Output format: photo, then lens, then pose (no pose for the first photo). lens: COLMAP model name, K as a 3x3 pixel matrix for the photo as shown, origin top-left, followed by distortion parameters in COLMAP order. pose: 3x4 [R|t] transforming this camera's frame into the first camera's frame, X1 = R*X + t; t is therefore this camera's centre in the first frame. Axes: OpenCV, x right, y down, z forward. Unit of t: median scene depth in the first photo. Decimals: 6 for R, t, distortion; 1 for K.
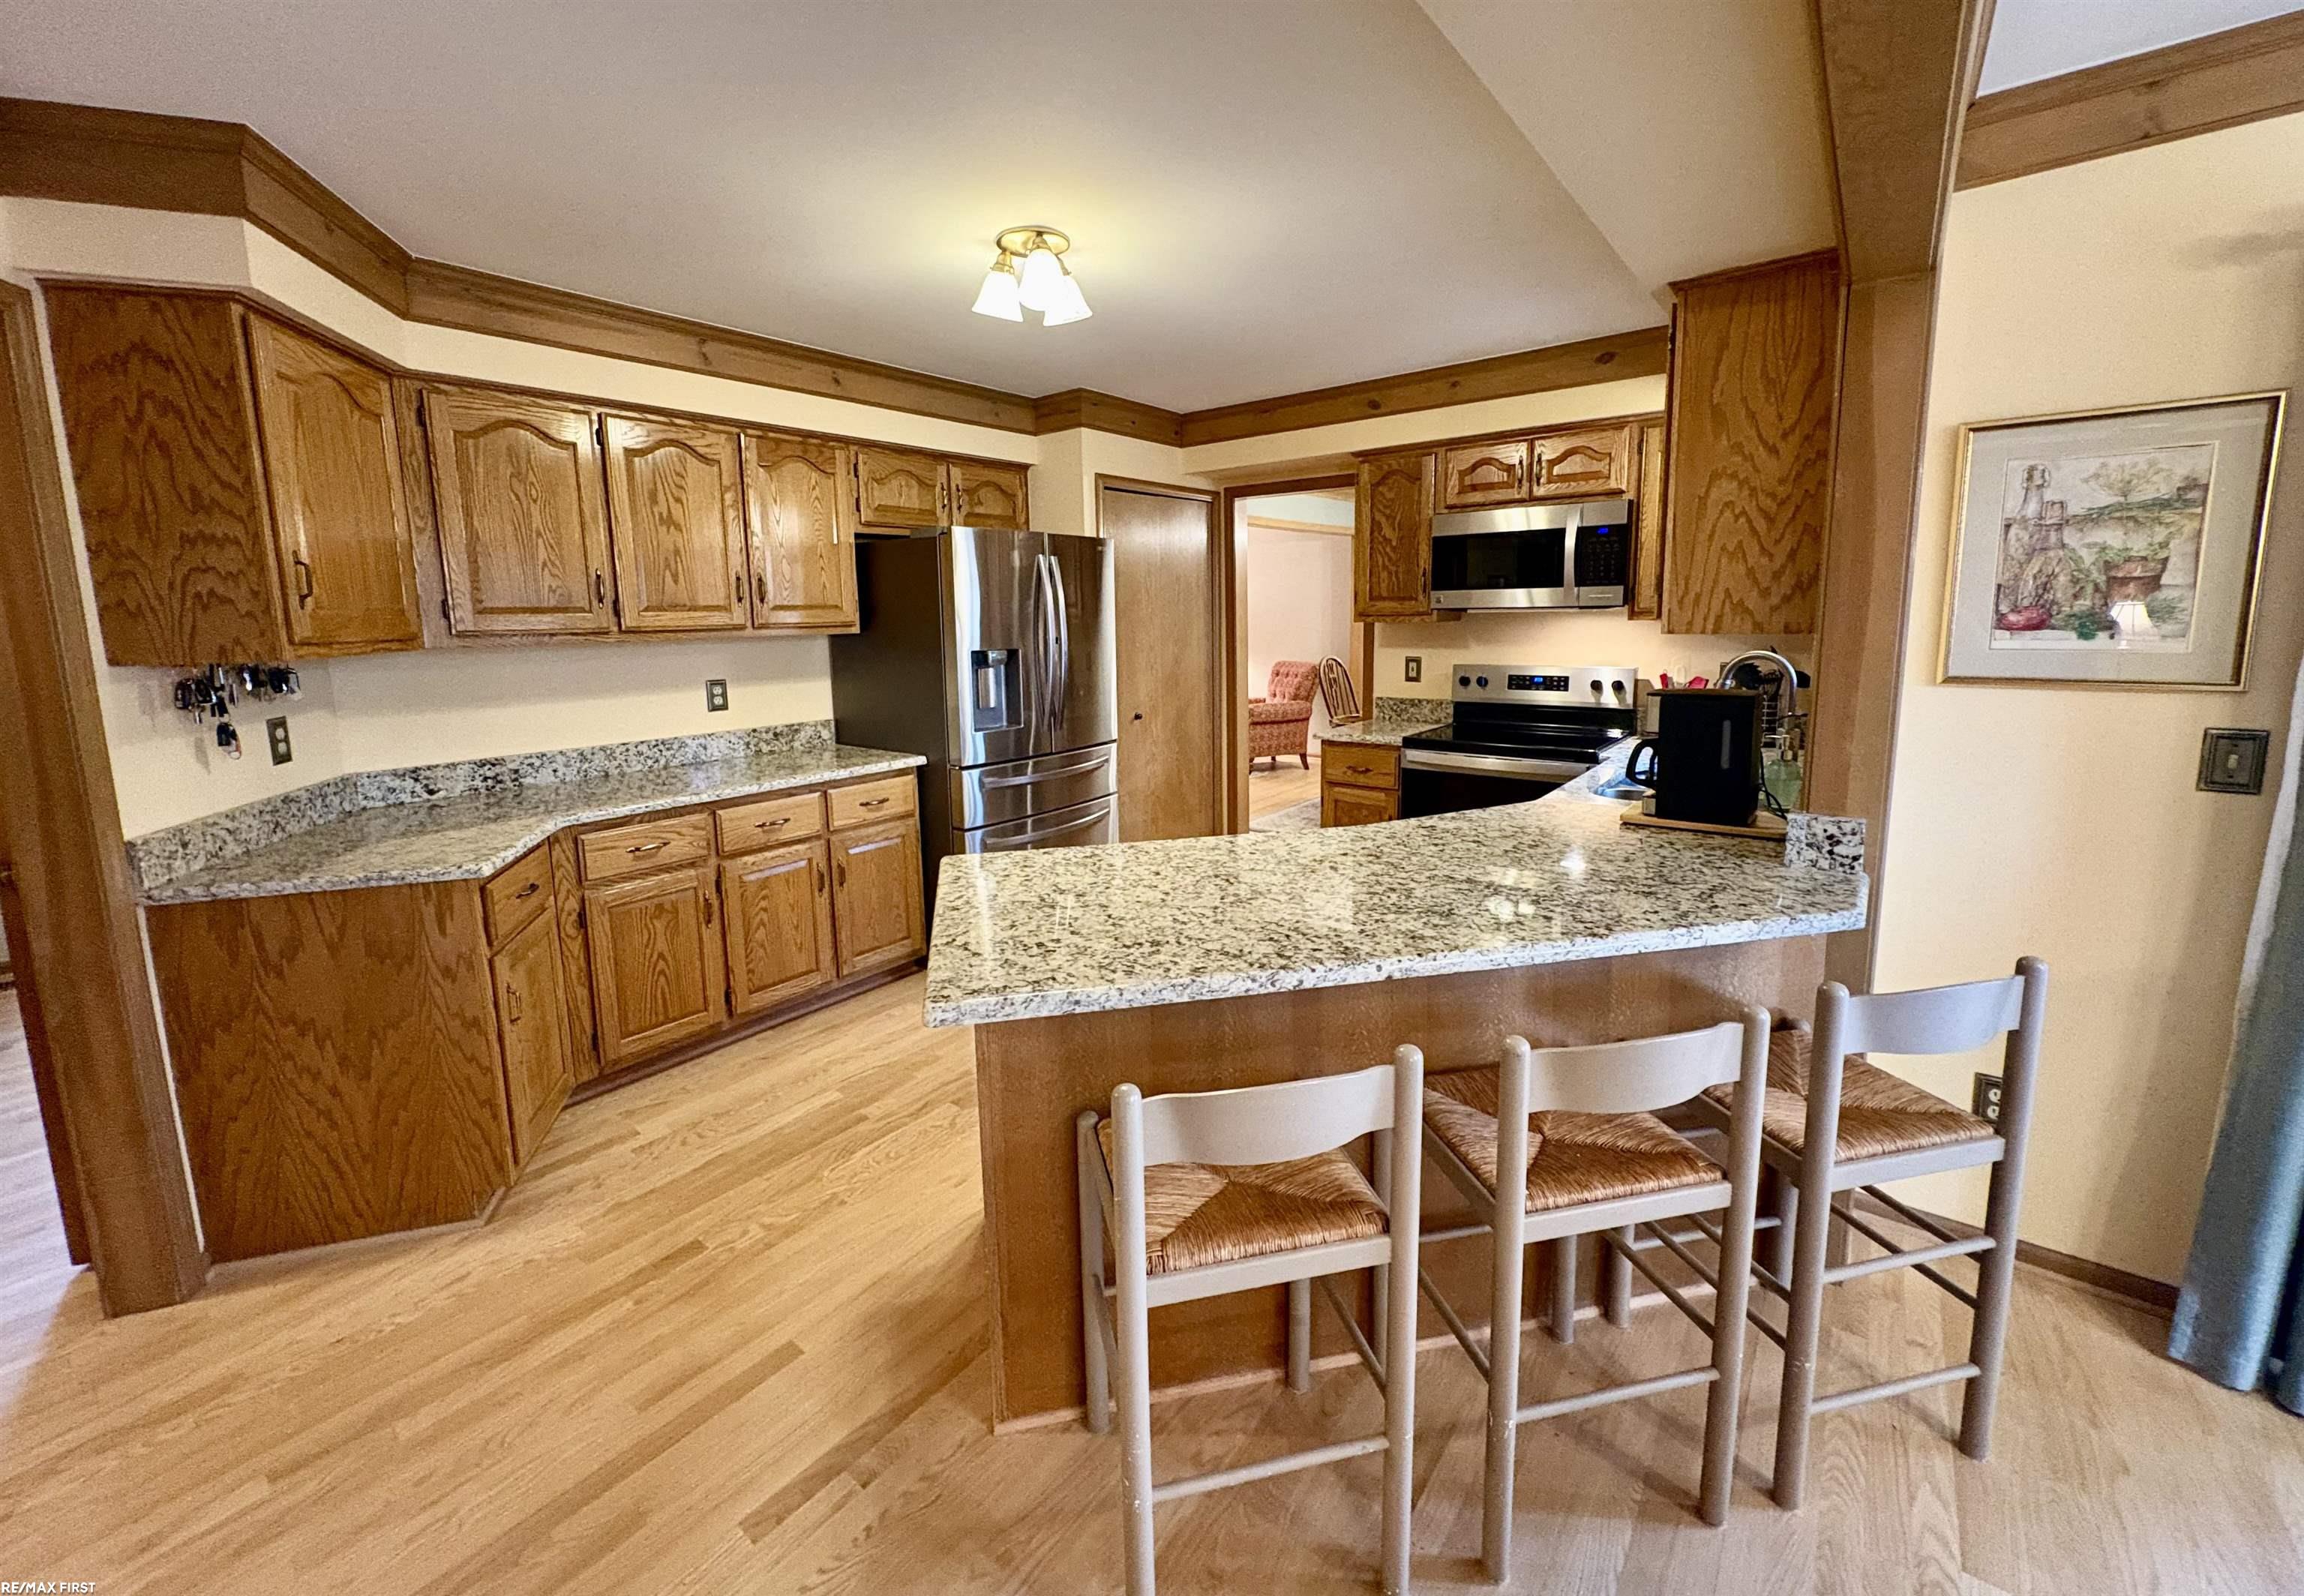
lens RADIAL K [[1095.5, 0, 1152.0], [0, 1095.5, 798.0], [0, 0, 1]] dist [-0.000688, -0.000150]
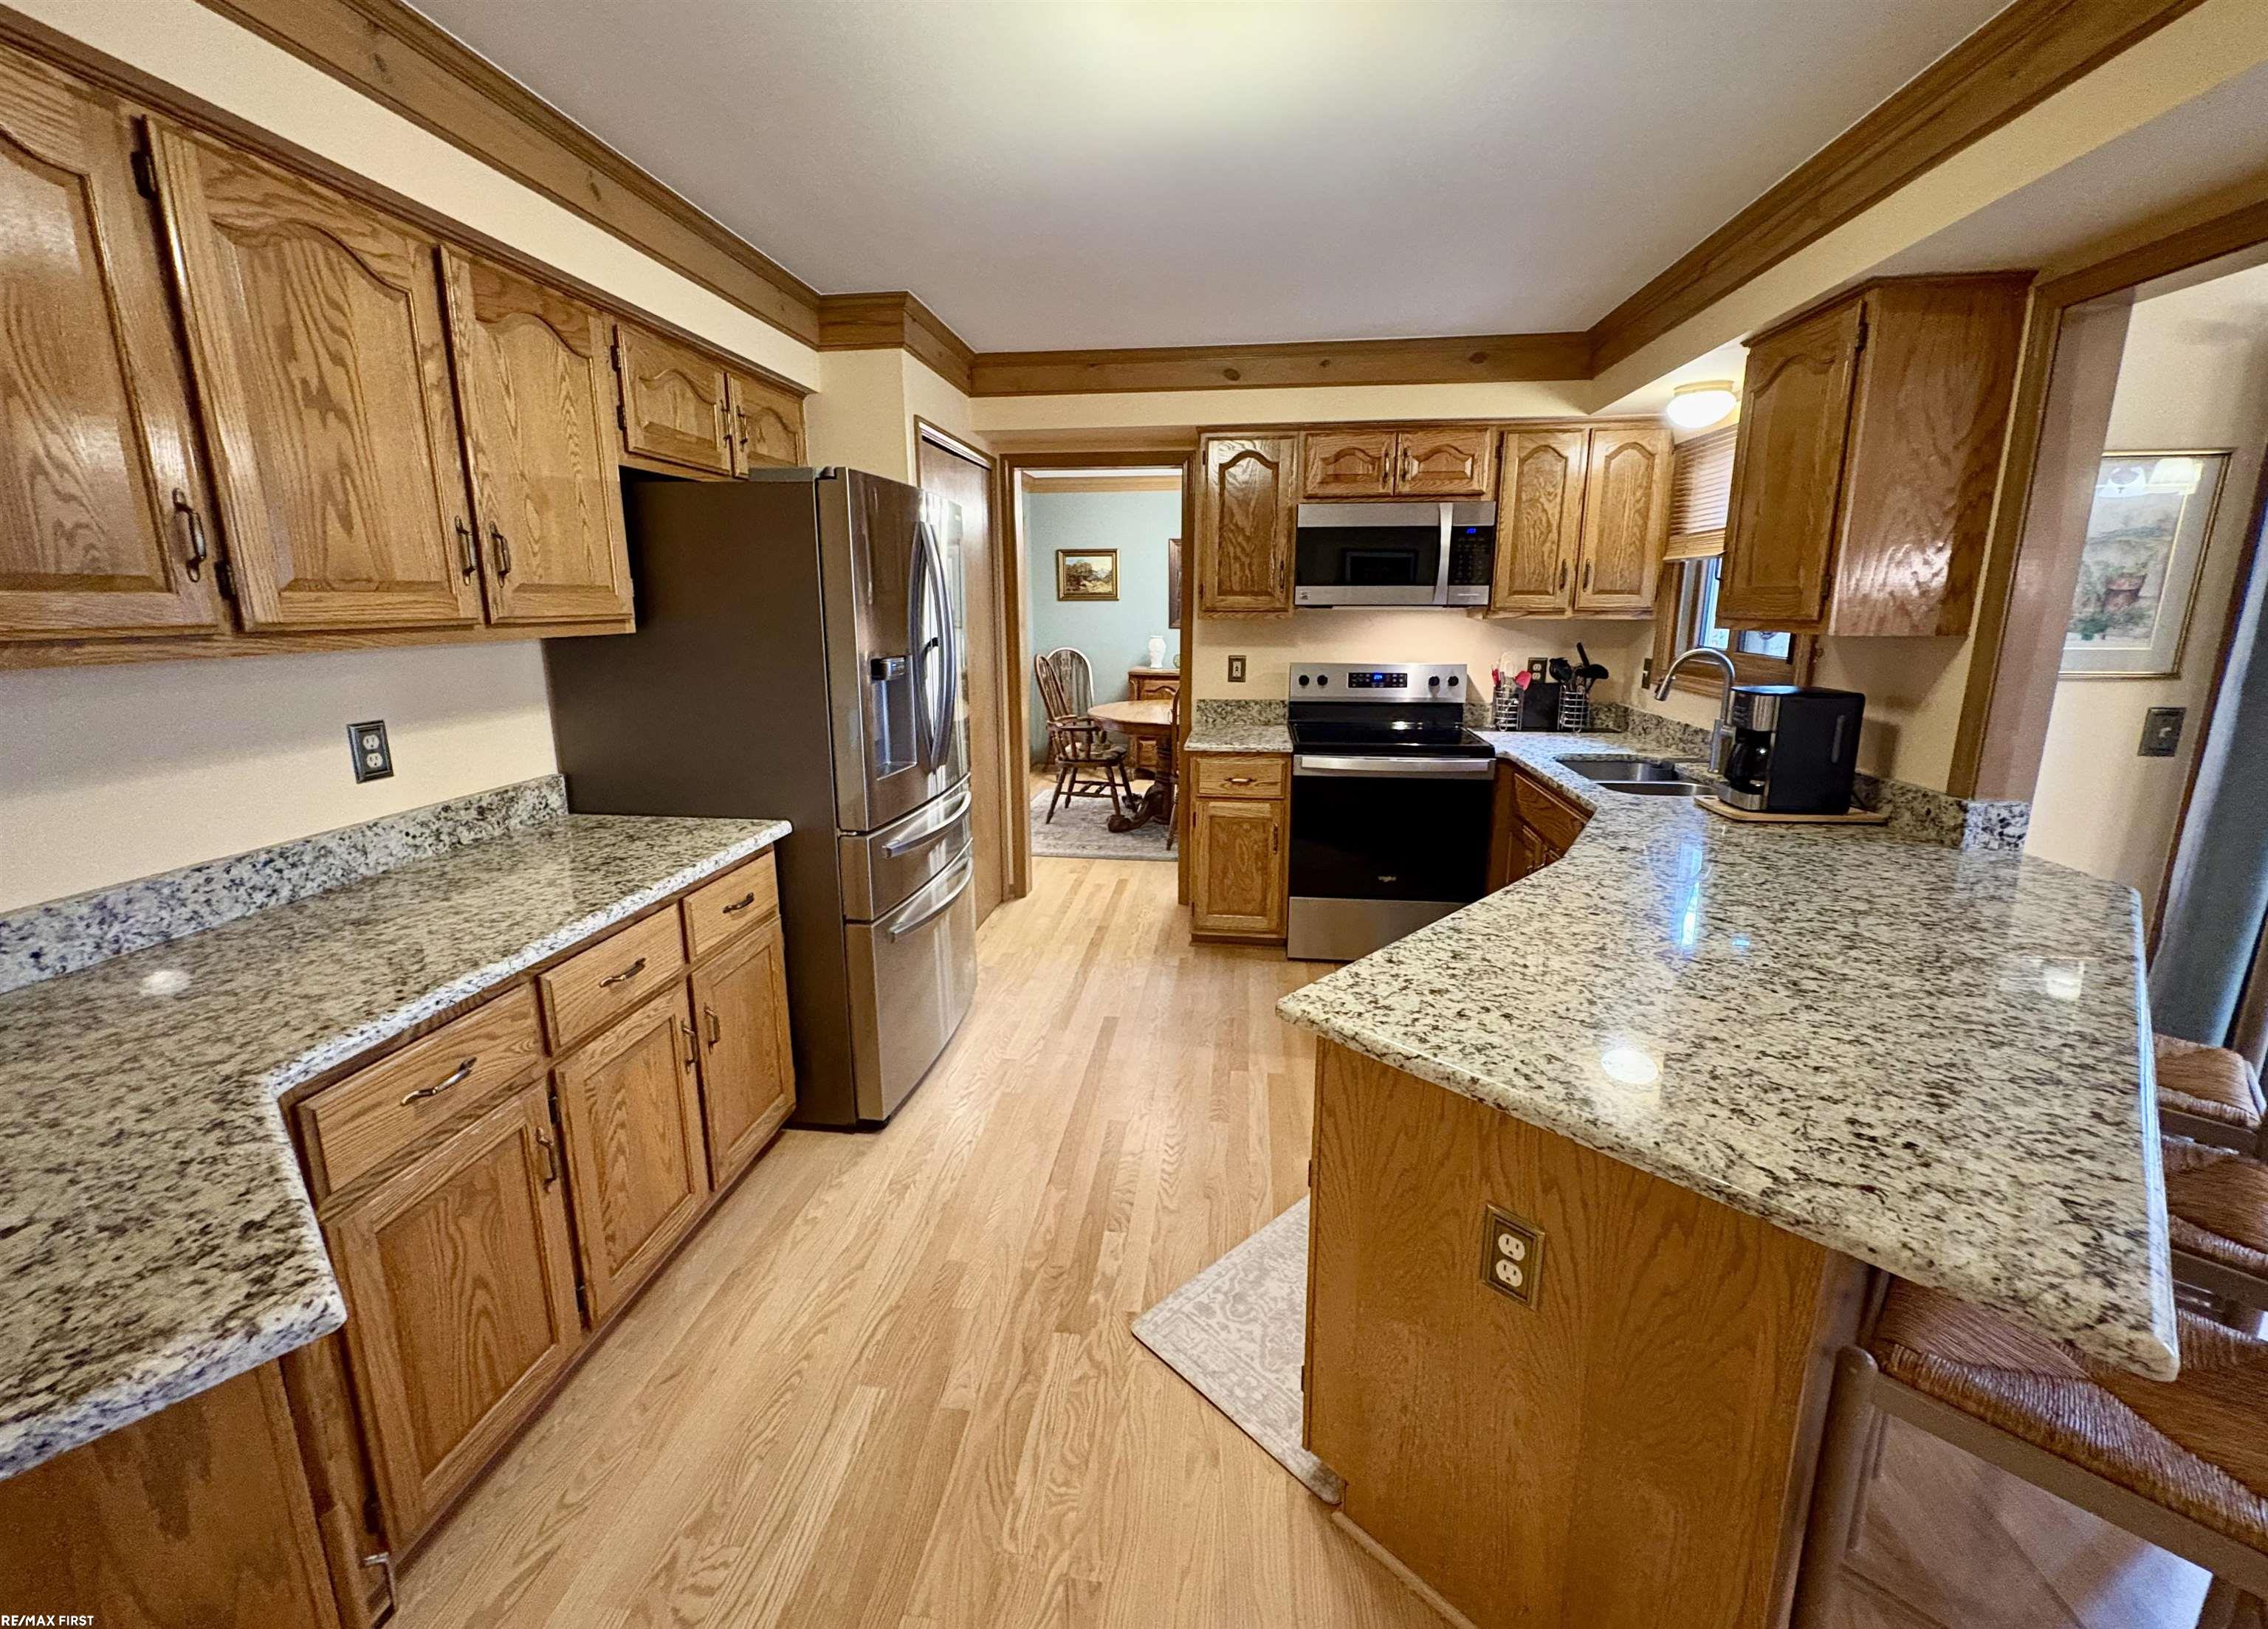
lens RADIAL K [[985.3, 0, 1129.1], [0, 985.3, 824.7], [0, 0, 1]] dist [0.000620, -0.000440]
pose [[0.809312, -0.115380, 0.575936, -0.409745], [0.085606, 0.993217, 0.078682, -0.069491], [-0.581108, -0.014374, 0.813700, 0.425059]]
